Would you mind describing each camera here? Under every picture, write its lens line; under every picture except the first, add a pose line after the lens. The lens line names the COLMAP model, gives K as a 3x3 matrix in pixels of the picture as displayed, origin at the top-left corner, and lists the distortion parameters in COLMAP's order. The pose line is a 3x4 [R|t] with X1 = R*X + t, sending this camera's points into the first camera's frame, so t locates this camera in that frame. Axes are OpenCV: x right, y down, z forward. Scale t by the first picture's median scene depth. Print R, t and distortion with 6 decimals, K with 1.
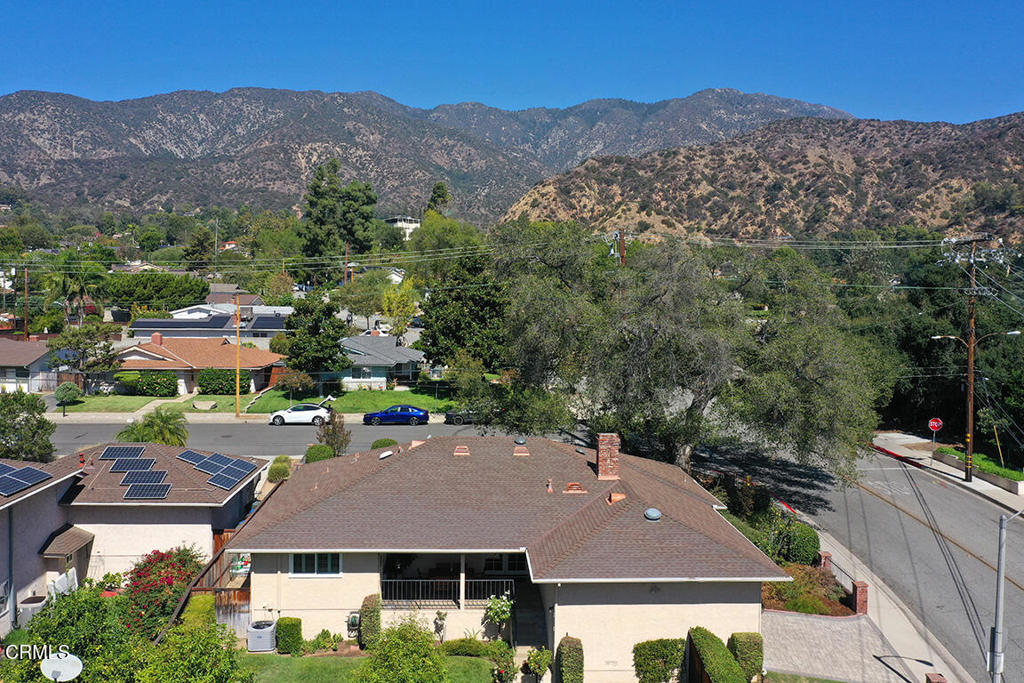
lens RADIAL K [[848.0, 0, 505.4], [0, 848.0, 330.9], [0, 0, 1]] dist [-0.002545, -0.001641]
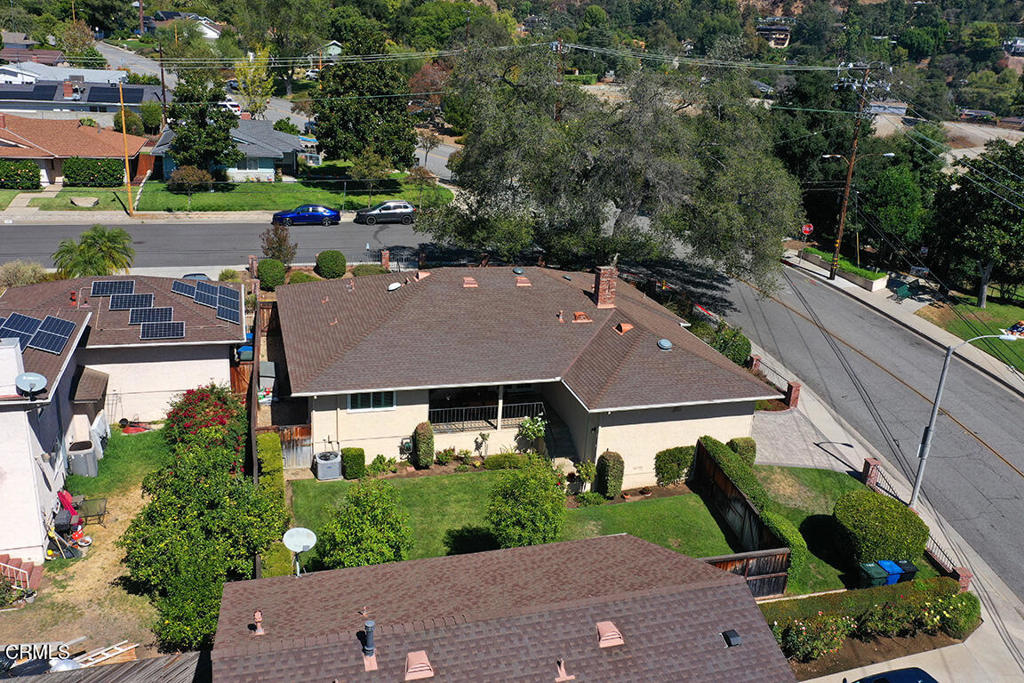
lens RADIAL K [[848.0, 0, 505.4], [0, 848.0, 330.9], [0, 0, 1]] dist [-0.002545, -0.001641]
pose [[0.969992, -0.035657, 0.240508, -0.121809], [-0.034056, 0.959511, 0.279606, -0.045740], [-0.240740, -0.279406, 0.929503, -0.009284]]
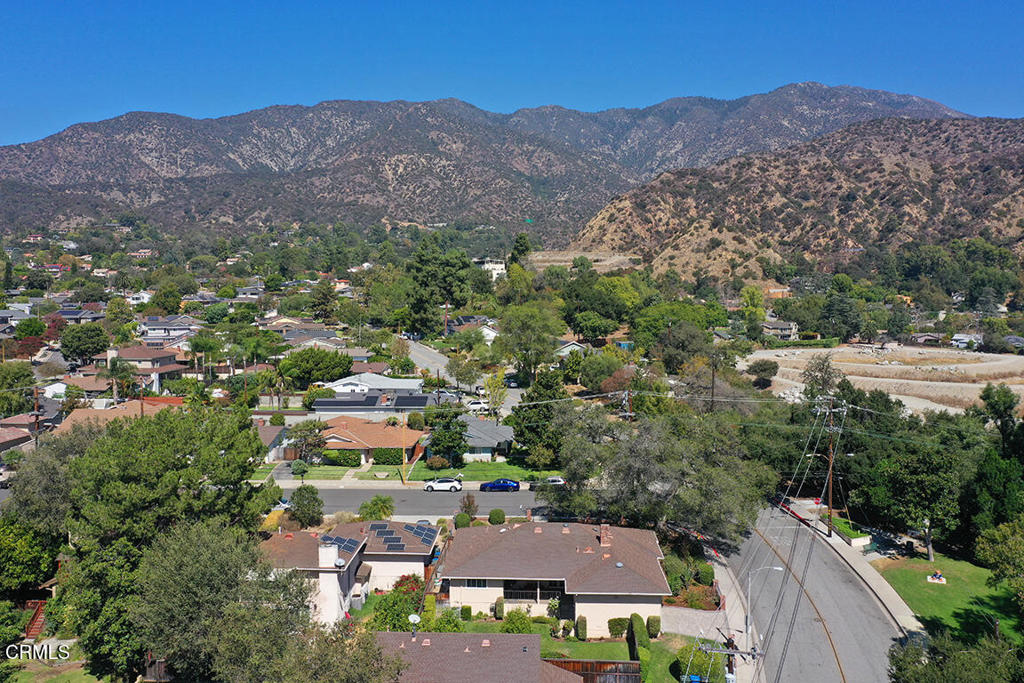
lens RADIAL K [[834.8, 0, 505.8], [0, 834.8, 339.5], [0, 0, 1]] dist [-0.003775, 0.000111]
pose [[0.995329, -0.008009, -0.096207, 0.034015], [0.009082, 0.999901, 0.010717, -0.166595], [0.096112, -0.011541, 0.995304, -0.505024]]
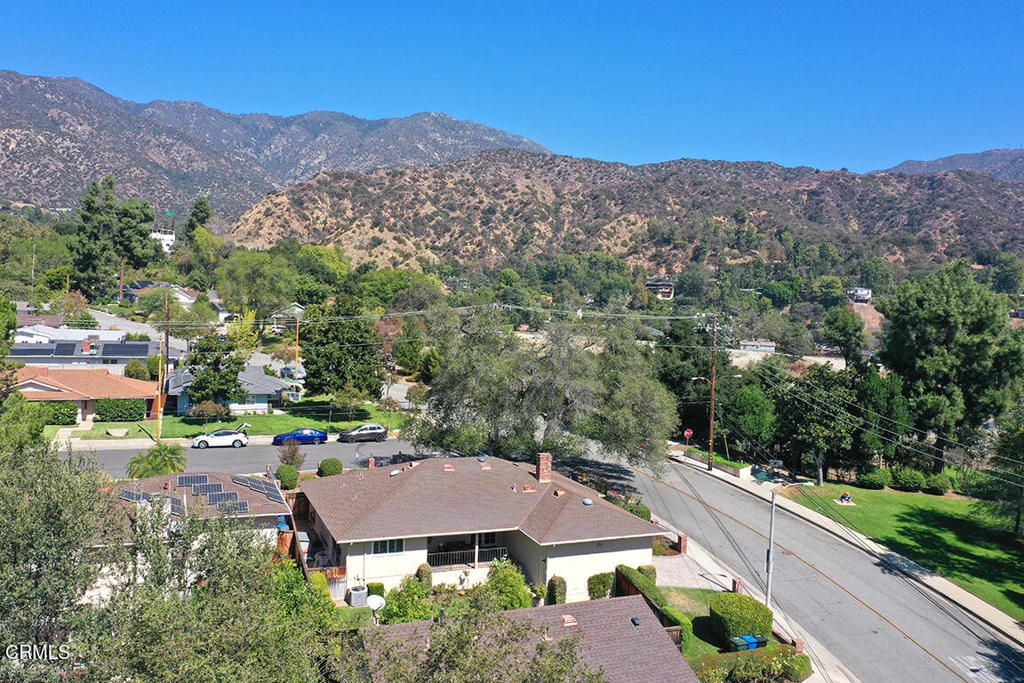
lens RADIAL K [[798.7, 0, 504.8], [0, 798.7, 338.5], [0, 0, 1]] dist [-0.002236, -0.001971]
pose [[0.943129, 0.009103, 0.332301, -0.196987], [-0.010826, 0.999936, 0.003335, -0.043275], [-0.332250, -0.006743, 0.943167, -0.169944]]
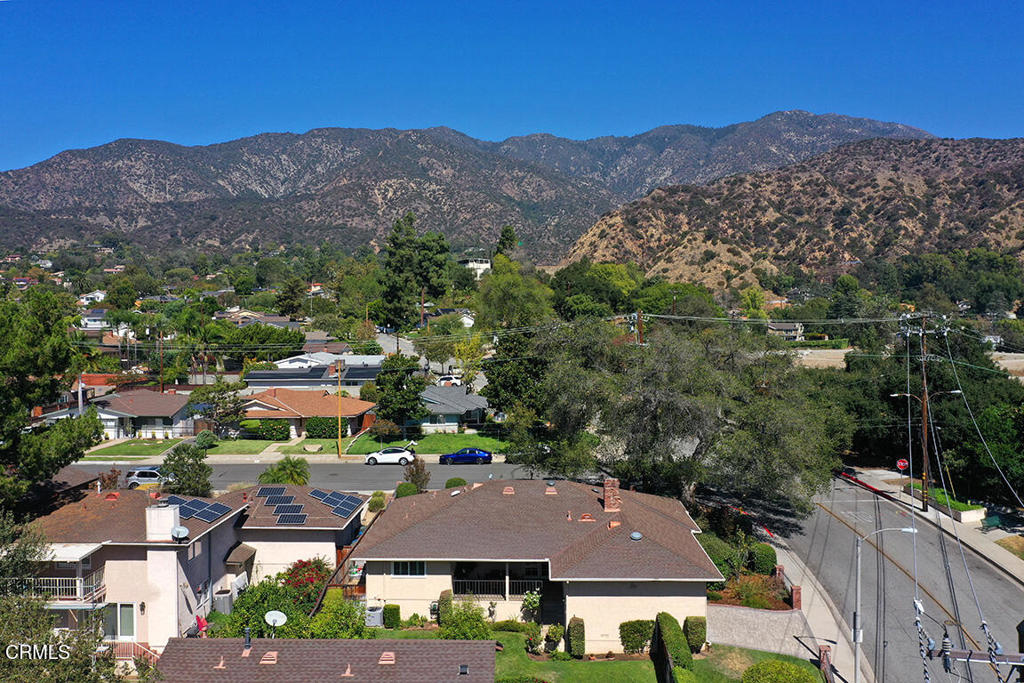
lens RADIAL K [[834.8, 0, 505.8], [0, 834.8, 339.5], [0, 0, 1]] dist [-0.003775, 0.000111]
pose [[0.996211, -0.016134, -0.085462, 0.030239], [0.014321, 0.999660, -0.021781, -0.036143], [0.085785, 0.020475, 0.996103, -0.175711]]
